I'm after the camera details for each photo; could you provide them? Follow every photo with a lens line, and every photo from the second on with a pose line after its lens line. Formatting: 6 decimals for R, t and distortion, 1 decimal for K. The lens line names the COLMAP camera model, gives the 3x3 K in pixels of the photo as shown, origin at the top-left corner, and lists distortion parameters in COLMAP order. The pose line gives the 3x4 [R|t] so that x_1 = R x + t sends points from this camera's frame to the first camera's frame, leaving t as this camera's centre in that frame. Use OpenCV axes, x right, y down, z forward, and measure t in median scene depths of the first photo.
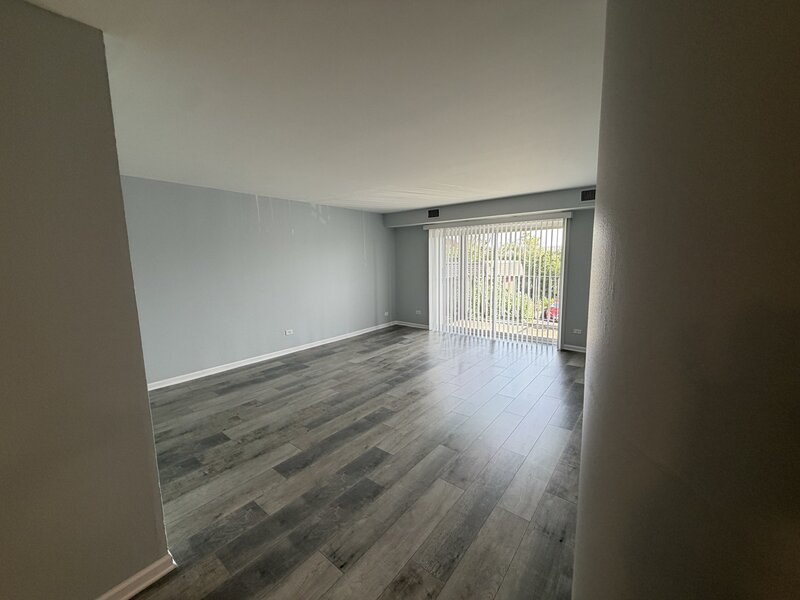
lens RADIAL K [[316.4, 0, 399.5], [0, 316.4, 303.3], [0, 0, 1]] dist [-0.001884, 0.000357]
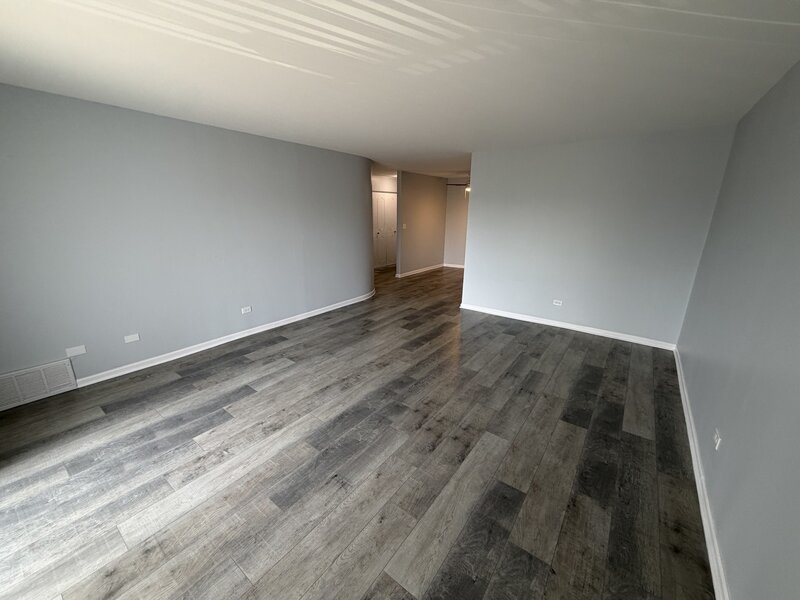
lens RADIAL K [[316.4, 0, 399.8], [0, 316.4, 303.3], [0, 0, 1]] dist [-0.001884, 0.000357]
pose [[-0.999457, 0.013034, -0.030272, 0.015792], [-0.000696, 0.909937, 0.414745, -0.224747], [0.032952, 0.414541, -0.909434, 1.467544]]
